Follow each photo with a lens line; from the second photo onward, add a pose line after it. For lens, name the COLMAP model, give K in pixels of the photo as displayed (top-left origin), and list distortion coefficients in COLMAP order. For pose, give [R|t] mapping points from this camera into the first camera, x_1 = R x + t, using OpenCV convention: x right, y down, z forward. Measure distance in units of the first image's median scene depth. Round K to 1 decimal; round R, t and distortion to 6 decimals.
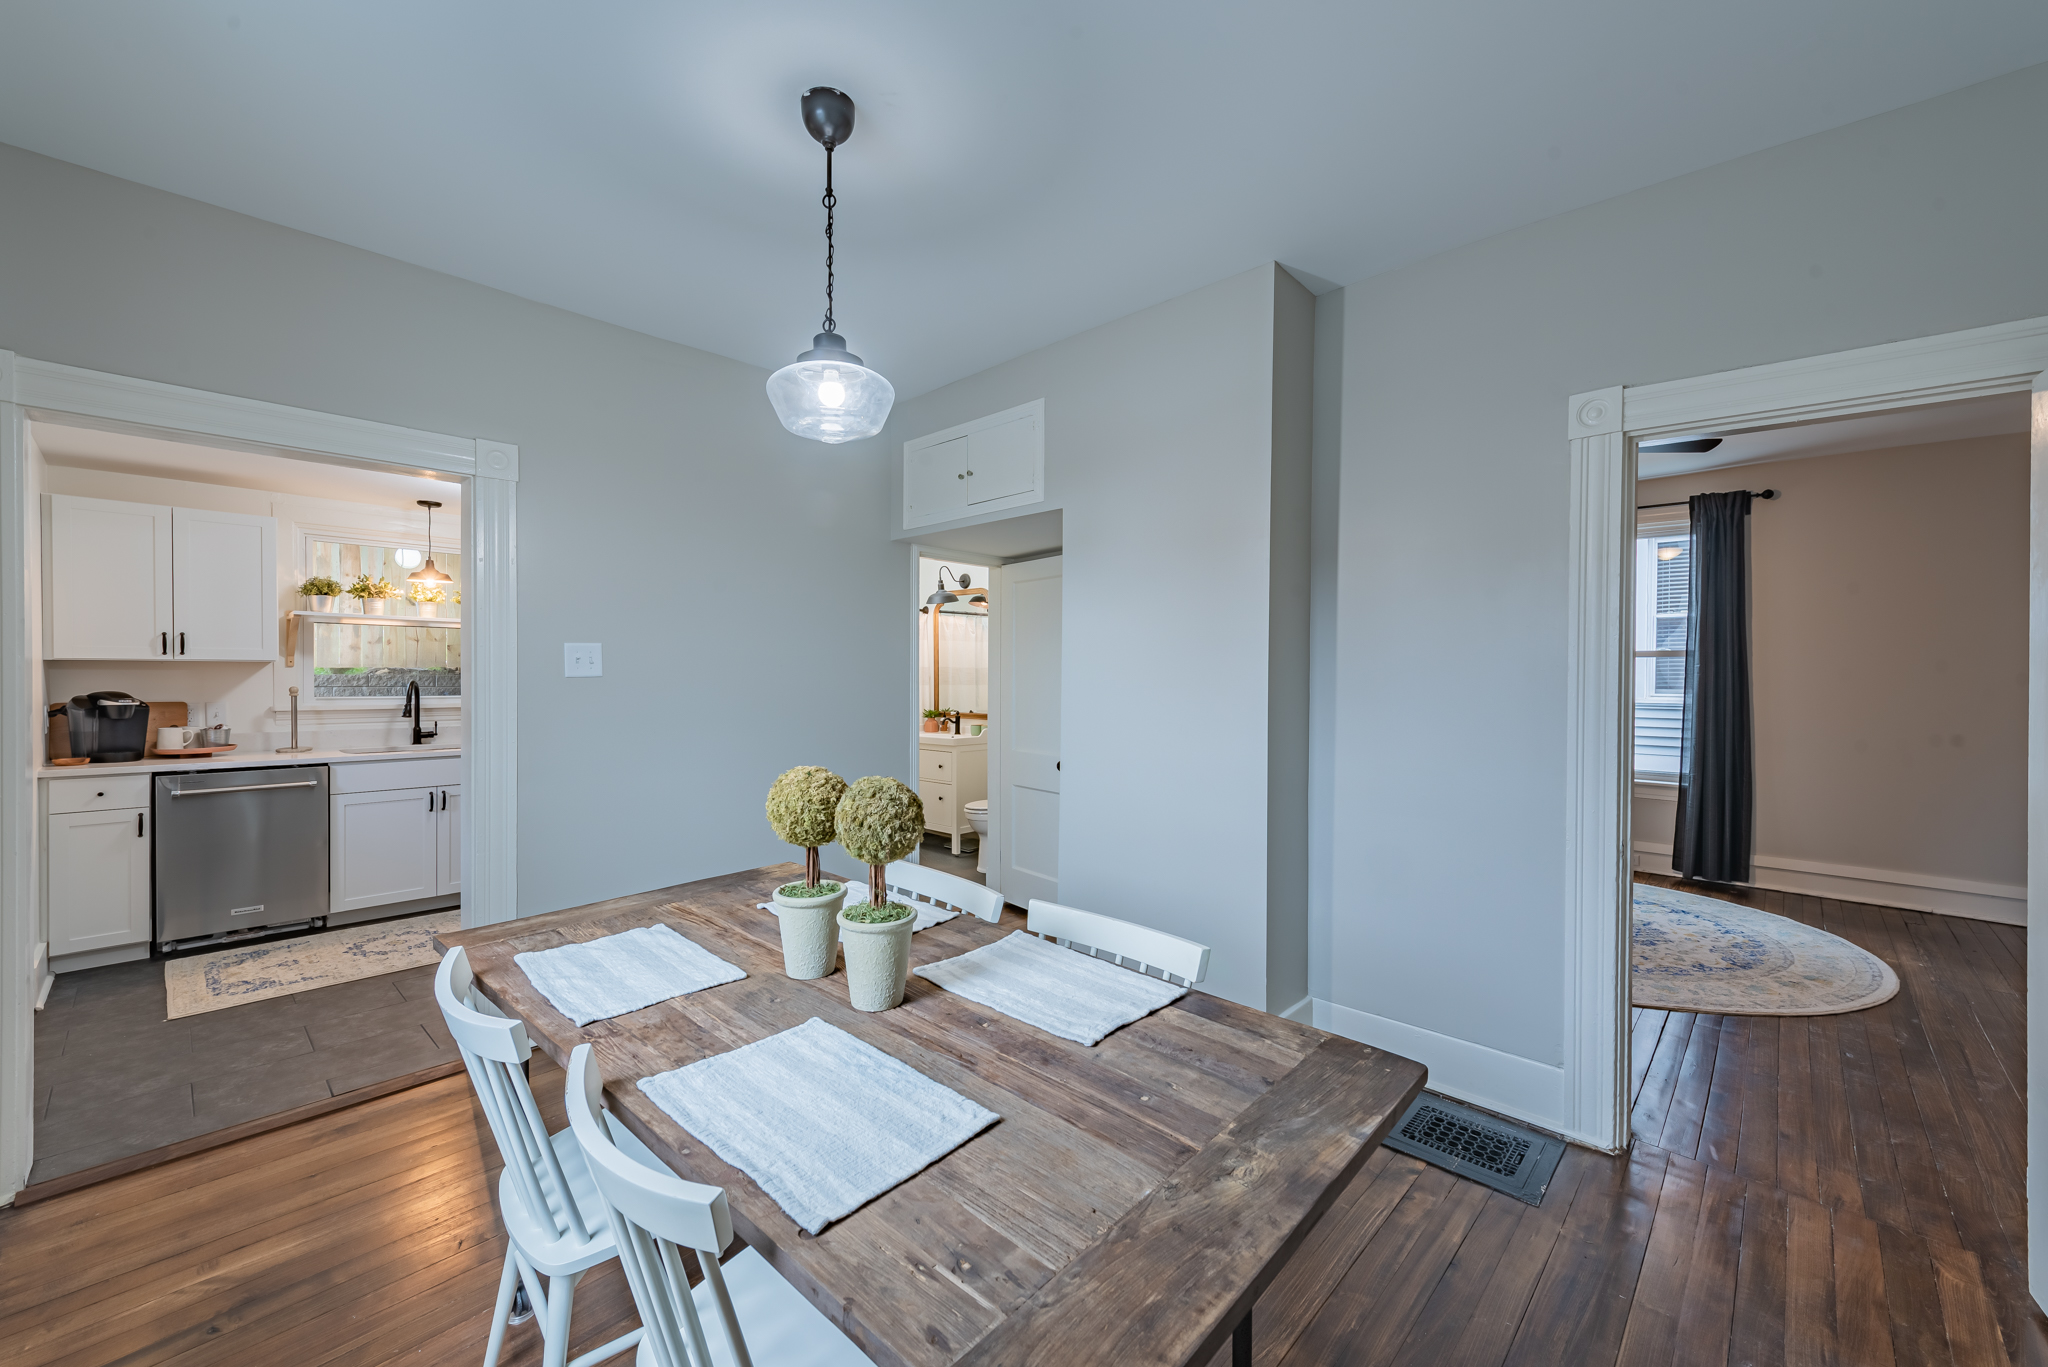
lens RADIAL K [[814.9, 0, 1023.0], [0, 814.9, 686.9], [0, 0, 1]] dist [0.002854, -0.000057]
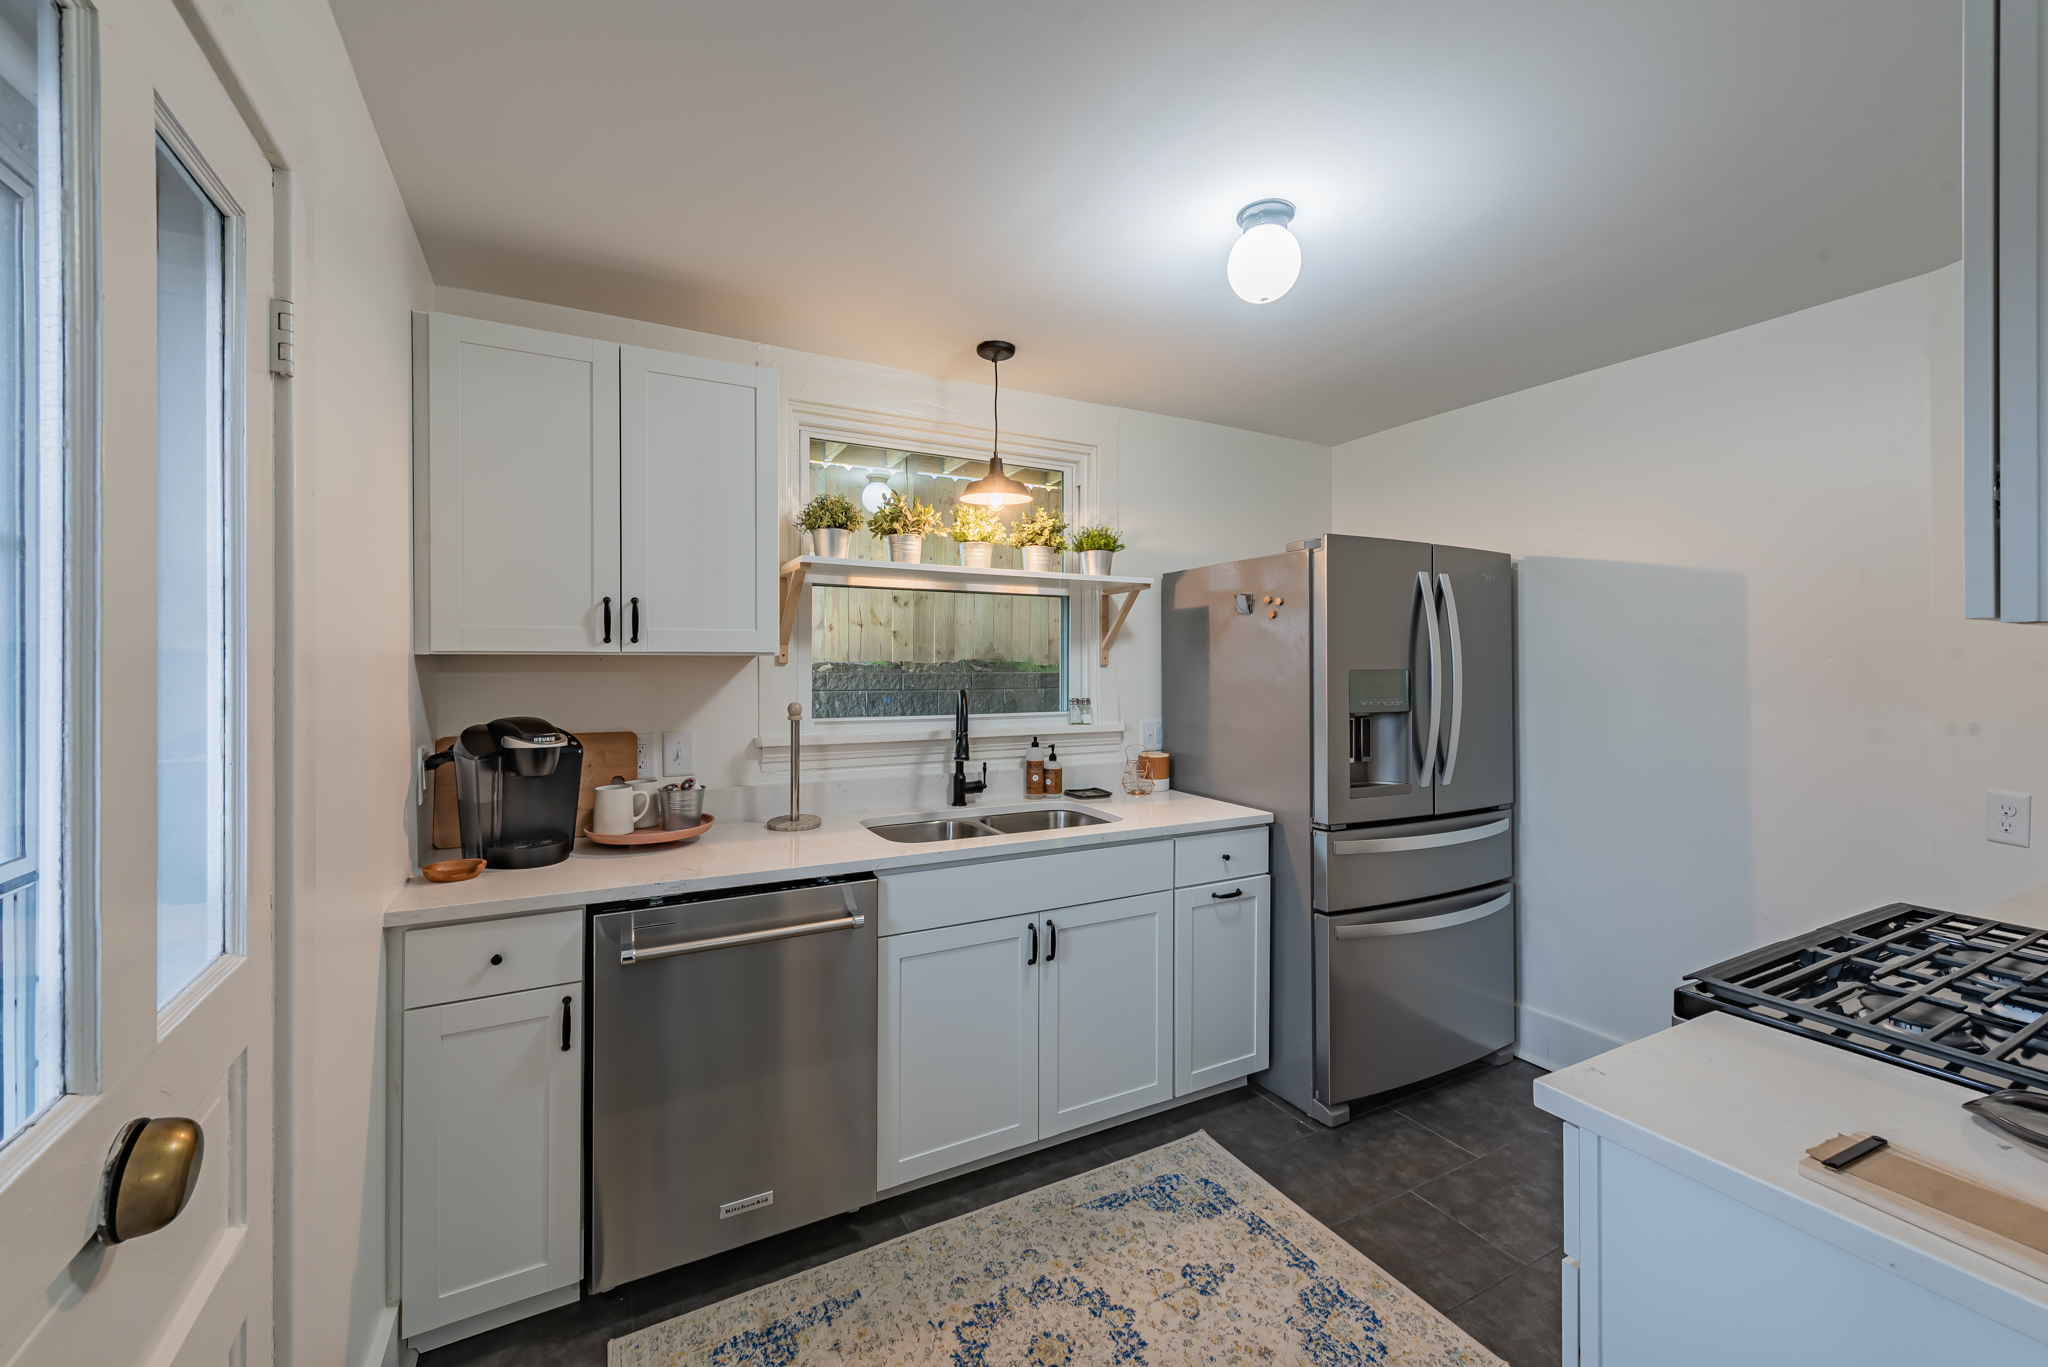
lens RADIAL K [[814.9, 0, 1014.6], [0, 814.9, 669.0], [0, 0, 1]] dist [0.002854, -0.000057]
pose [[0.946607, -0.000407, -0.322390, -0.639051], [-0.002191, 0.999968, -0.007698, -0.019413], [0.322383, 0.007993, 0.946576, 0.595342]]
